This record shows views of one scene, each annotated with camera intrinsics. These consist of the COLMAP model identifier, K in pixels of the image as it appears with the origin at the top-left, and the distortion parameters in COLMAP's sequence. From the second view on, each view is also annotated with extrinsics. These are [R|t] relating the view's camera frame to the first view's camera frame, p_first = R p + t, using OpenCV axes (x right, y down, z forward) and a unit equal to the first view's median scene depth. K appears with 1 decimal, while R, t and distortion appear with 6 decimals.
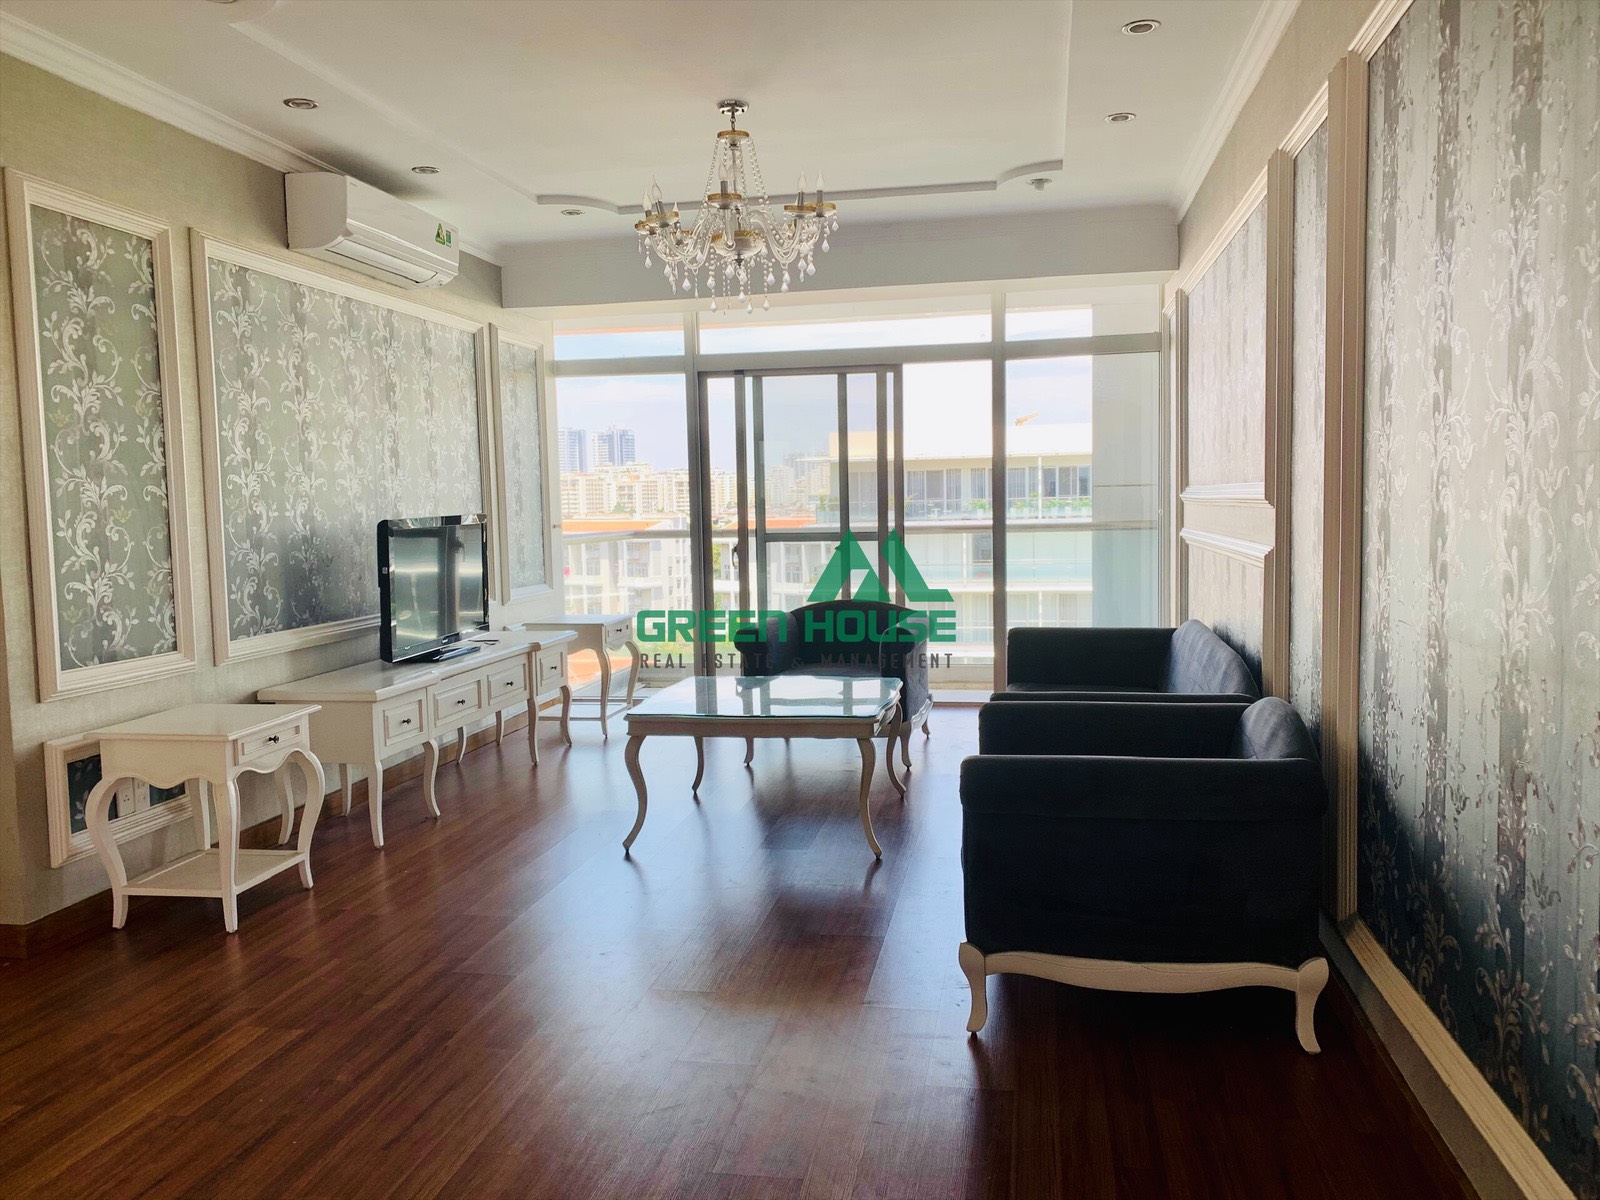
lens RADIAL K [[1217.3, 0, 811.9], [0, 1217.3, 603.1], [0, 0, 1]] dist [0.028309, -0.030546]
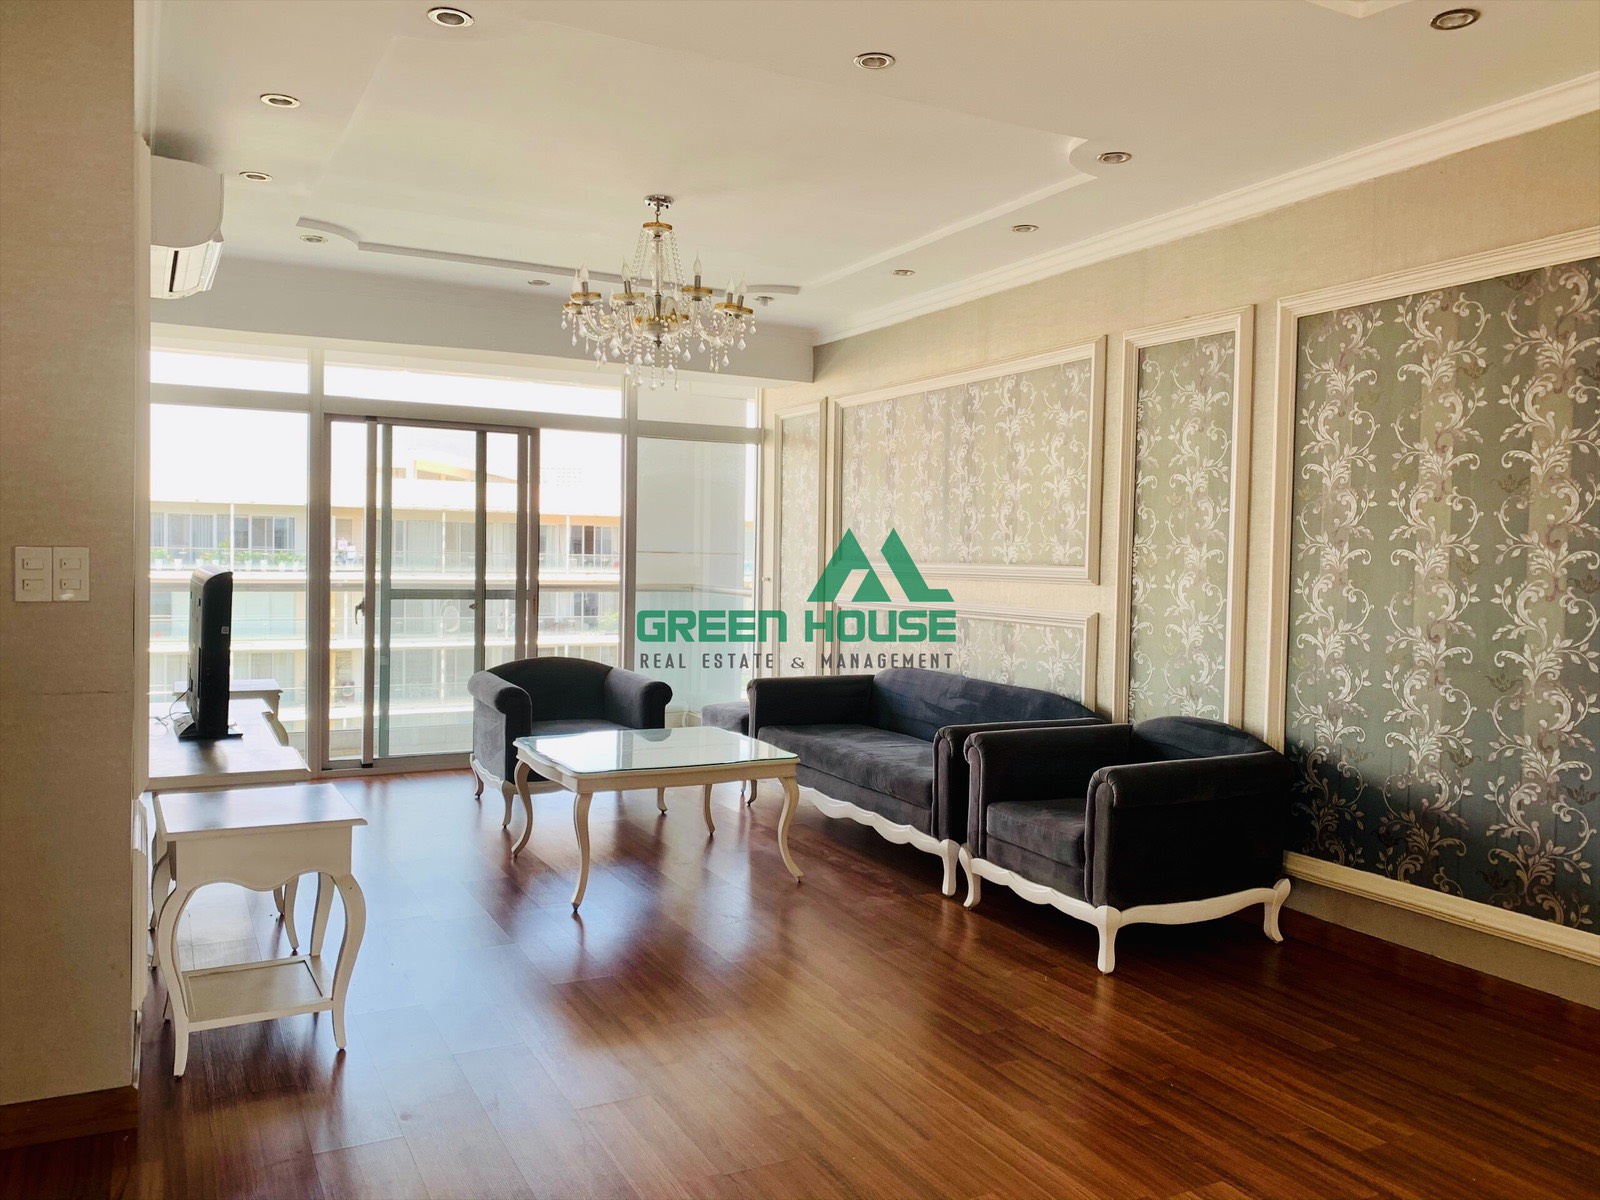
lens RADIAL K [[1217.3, 0, 820.8], [0, 1217.3, 569.8], [0, 0, 1]] dist [0.028309, -0.030546]
pose [[0.781343, 0.028355, 0.623457, -0.368587], [0.017966, 0.997532, -0.067883, -0.001593], [-0.623843, 0.064241, 0.778905, 0.049199]]
